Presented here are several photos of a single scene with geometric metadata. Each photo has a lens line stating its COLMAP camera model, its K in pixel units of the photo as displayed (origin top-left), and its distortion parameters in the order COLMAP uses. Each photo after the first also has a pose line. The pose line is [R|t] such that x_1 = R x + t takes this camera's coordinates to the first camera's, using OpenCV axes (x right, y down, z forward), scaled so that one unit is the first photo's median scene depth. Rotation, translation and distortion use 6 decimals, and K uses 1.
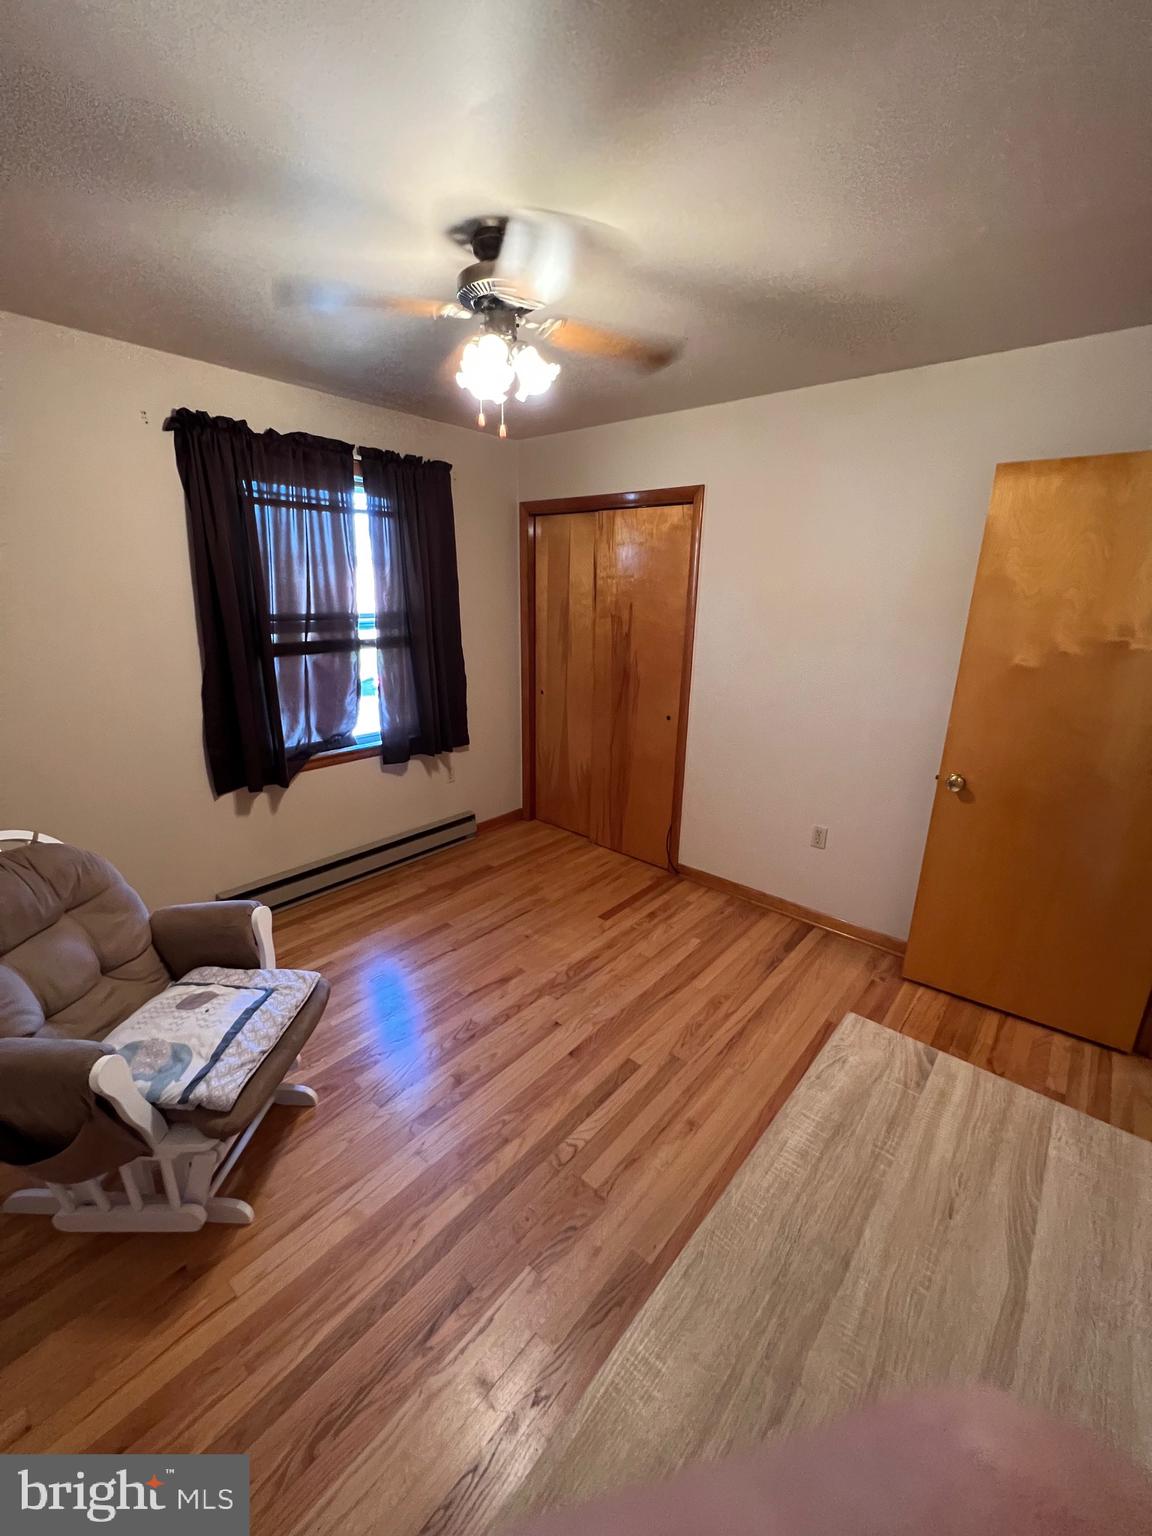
lens RADIAL K [[616.4, 0, 581.0], [0, 616.4, 766.9], [0, 0, 1]] dist [-0.001521, 0.000298]
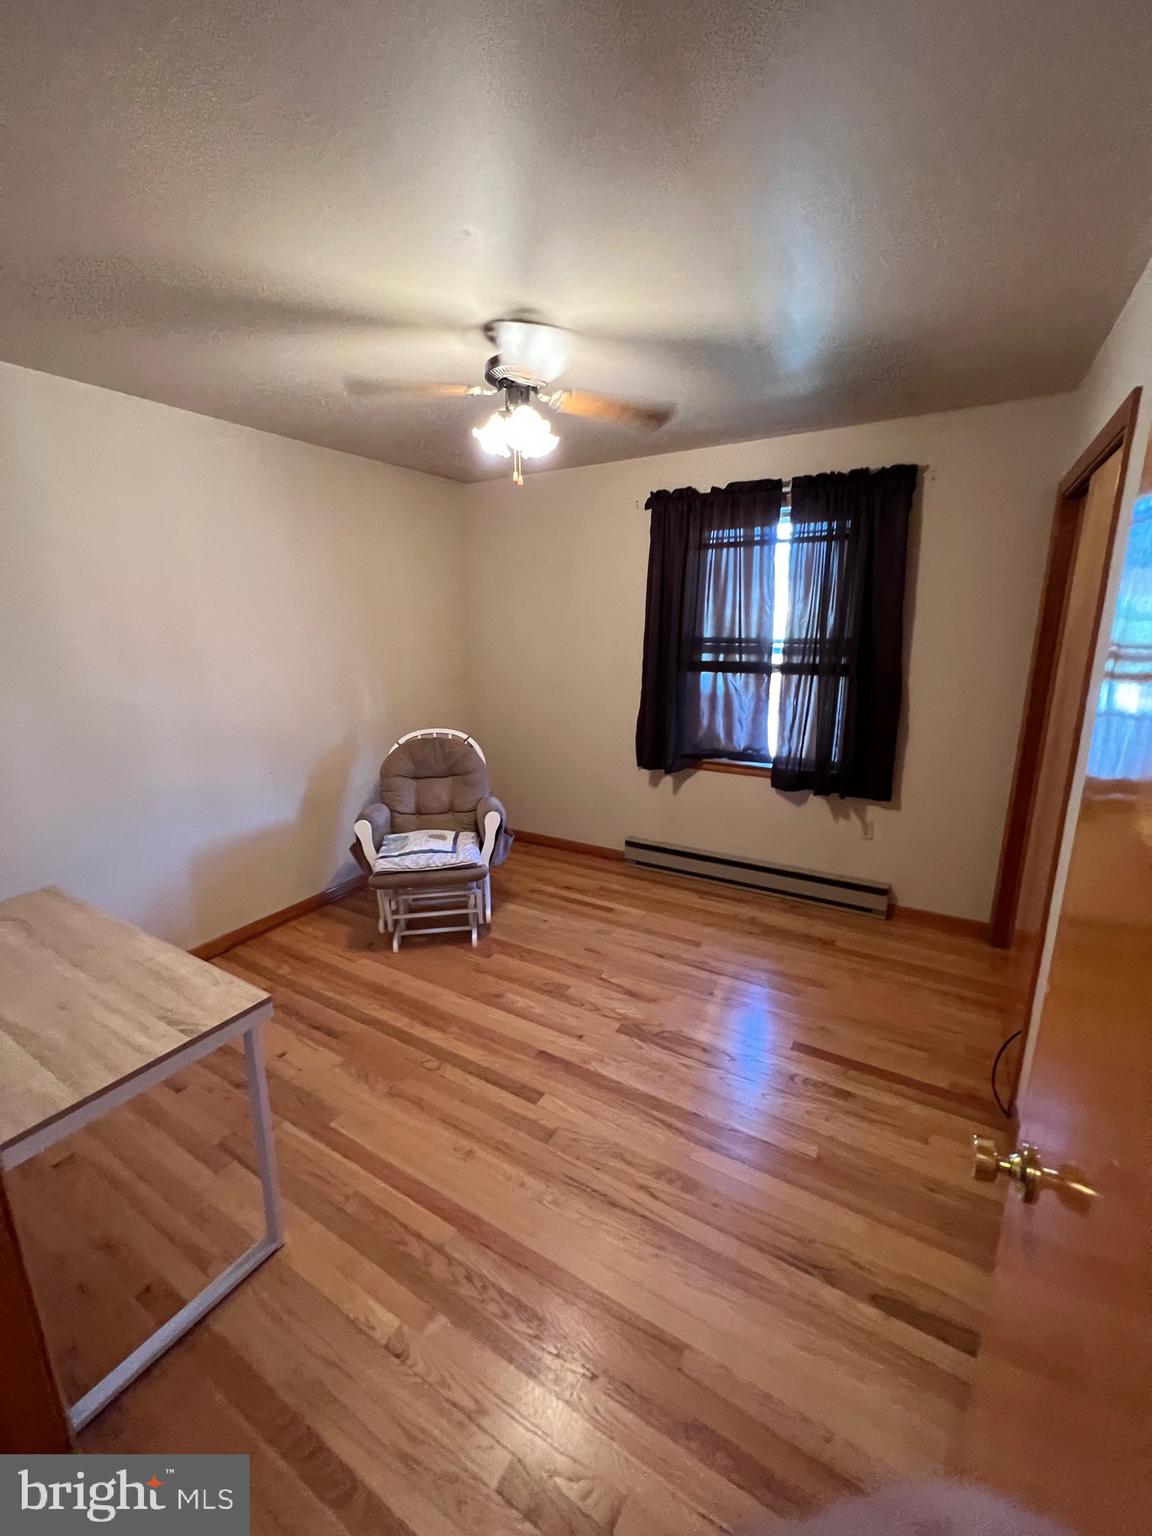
lens RADIAL K [[616.4, 0, 579.0], [0, 616.4, 767.8], [0, 0, 1]] dist [-0.001521, 0.000298]
pose [[0.169324, 0.212394, -0.962402, 0.682687], [-0.268167, 0.949588, 0.162385, -0.132564], [0.948375, 0.230589, 0.217745, 0.554285]]
